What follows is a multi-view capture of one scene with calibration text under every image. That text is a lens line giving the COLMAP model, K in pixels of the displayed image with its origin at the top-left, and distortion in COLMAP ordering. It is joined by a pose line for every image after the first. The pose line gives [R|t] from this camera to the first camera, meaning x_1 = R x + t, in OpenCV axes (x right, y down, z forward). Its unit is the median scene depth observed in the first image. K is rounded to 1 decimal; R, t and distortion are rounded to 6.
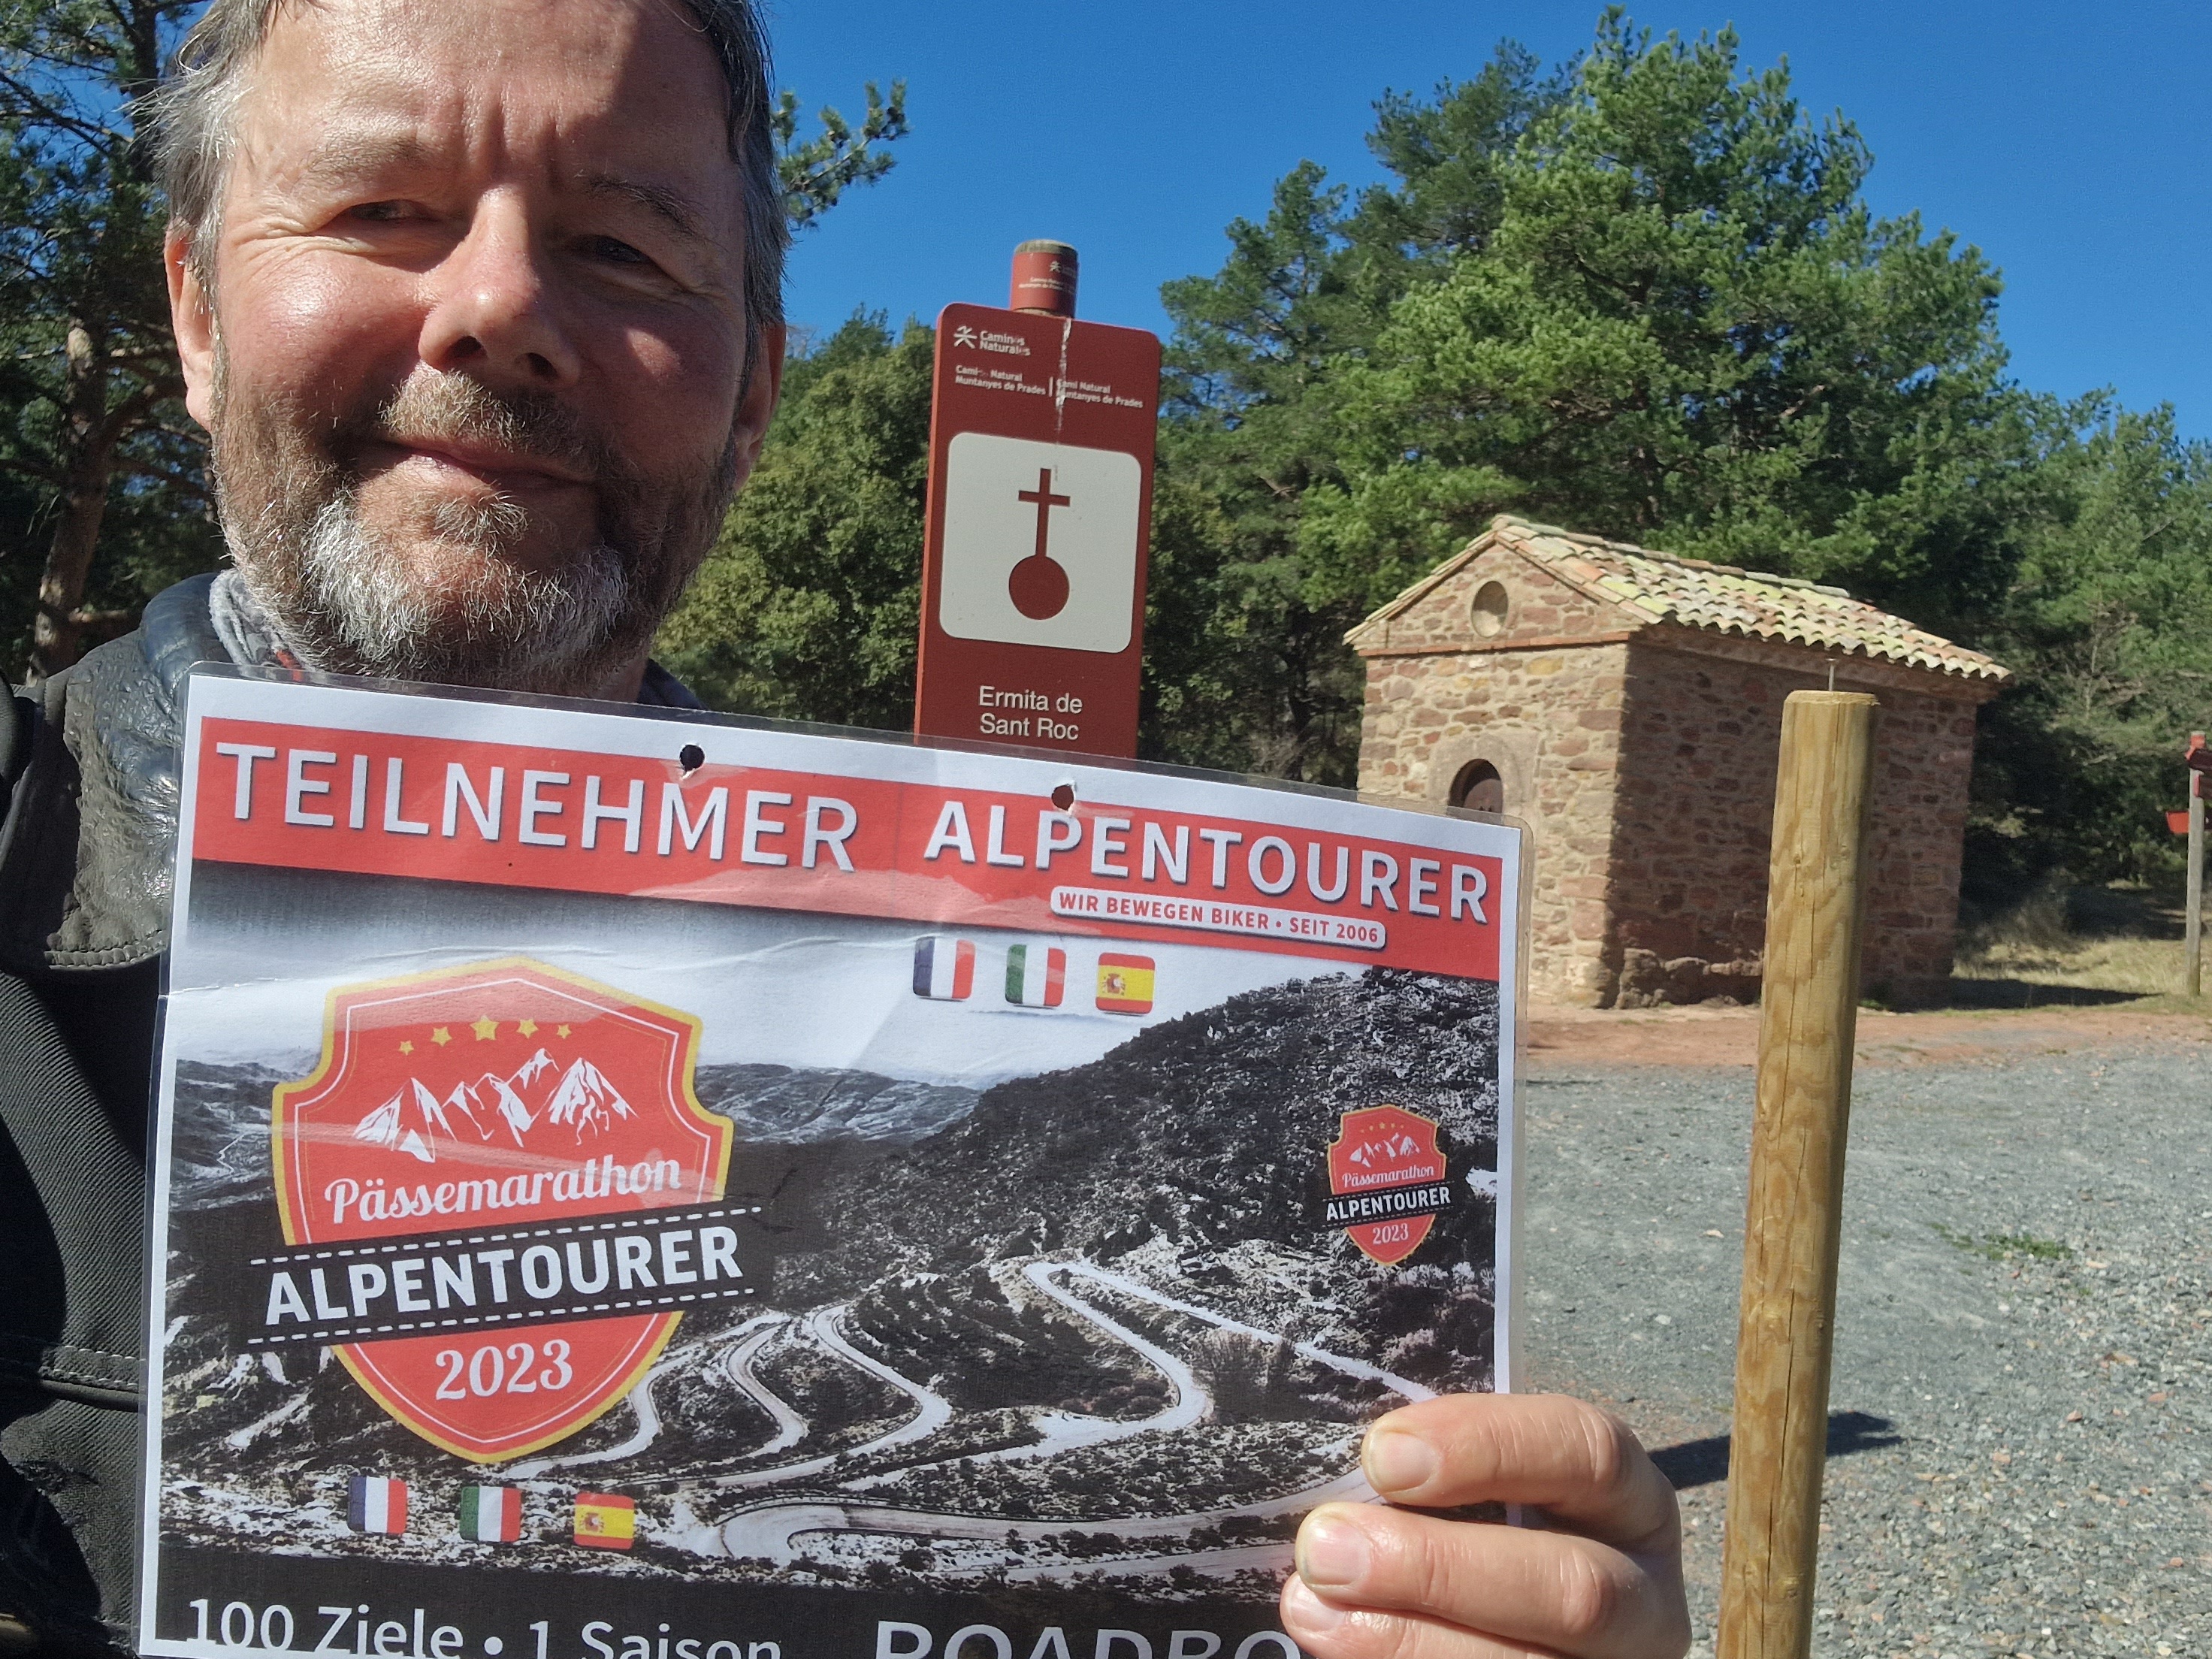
lens RADIAL K [[2008.7, 0, 1082.9], [0, 2008.7, 852.3], [0, 0, 1]] dist [0.026783, 0.000000]
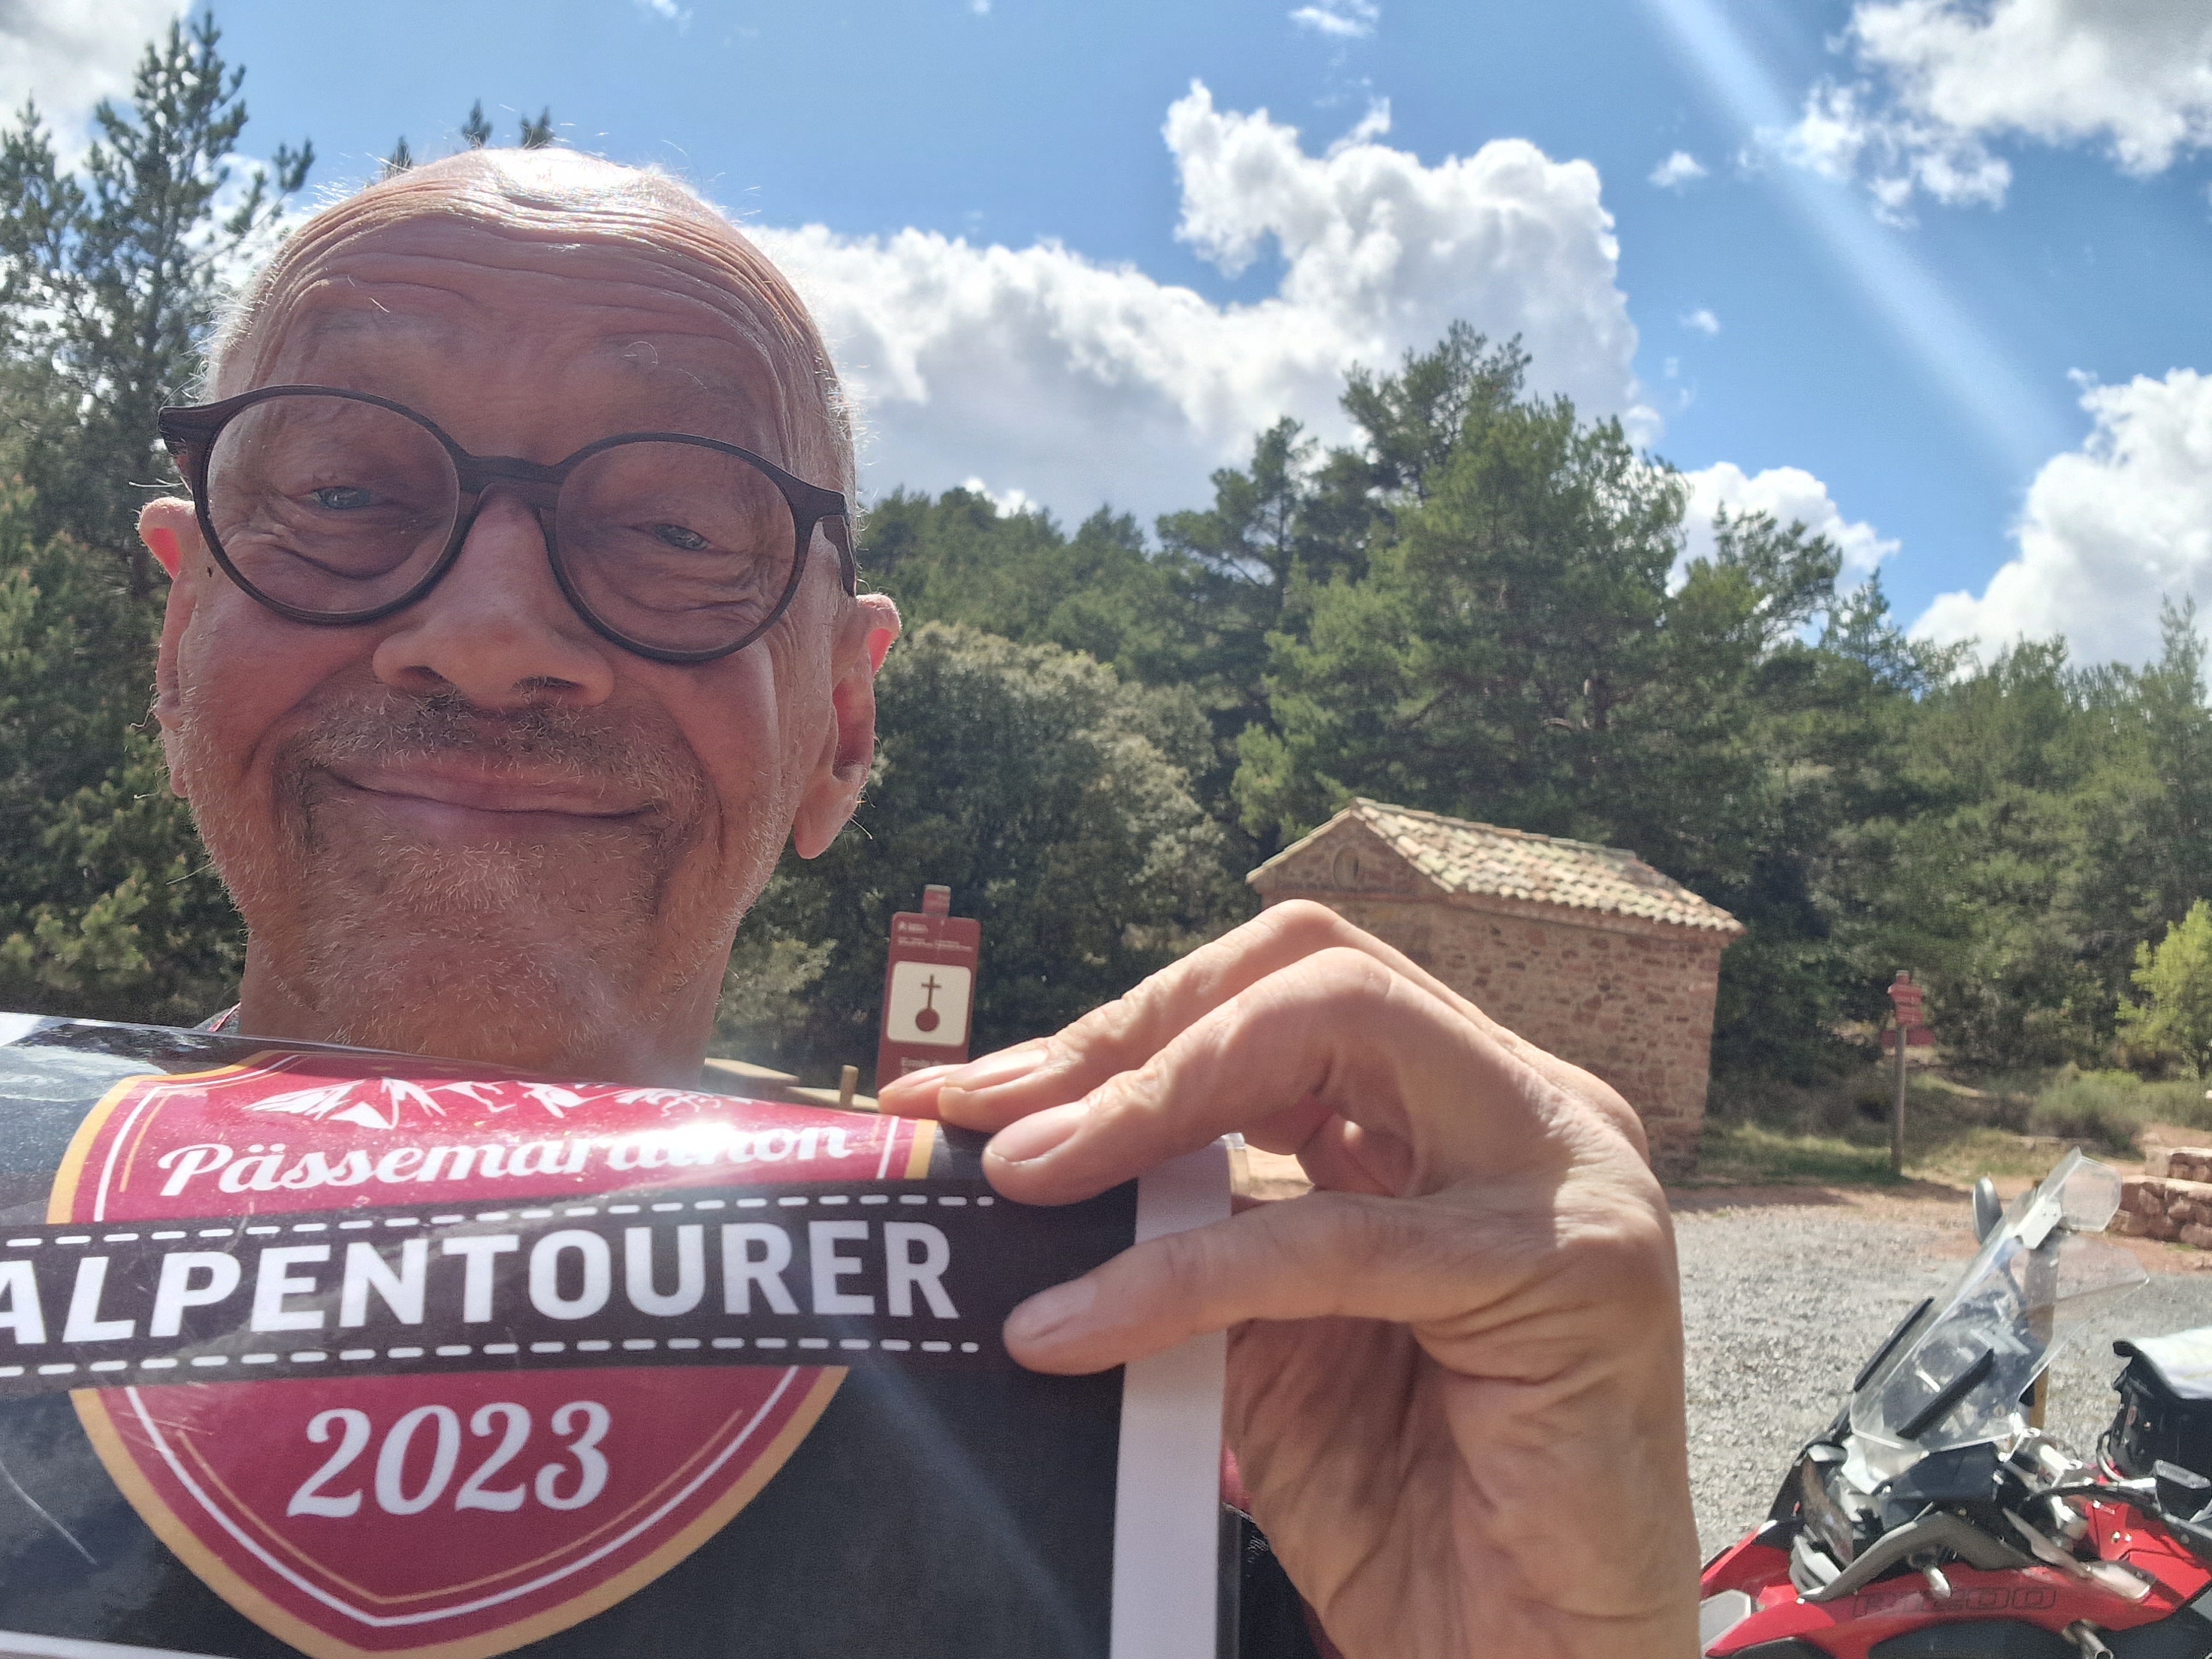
lens RADIAL K [[2031.2, 0, 1108.0], [0, 2031.2, 833.5], [0, 0, 1]] dist [0.029978, 0.000000]
pose [[0.999507, 0.031380, -0.000807, 0.043574], [-0.031356, 0.996895, -0.072226, -0.040579], [-0.001462, 0.072216, 0.997388, -0.345795]]
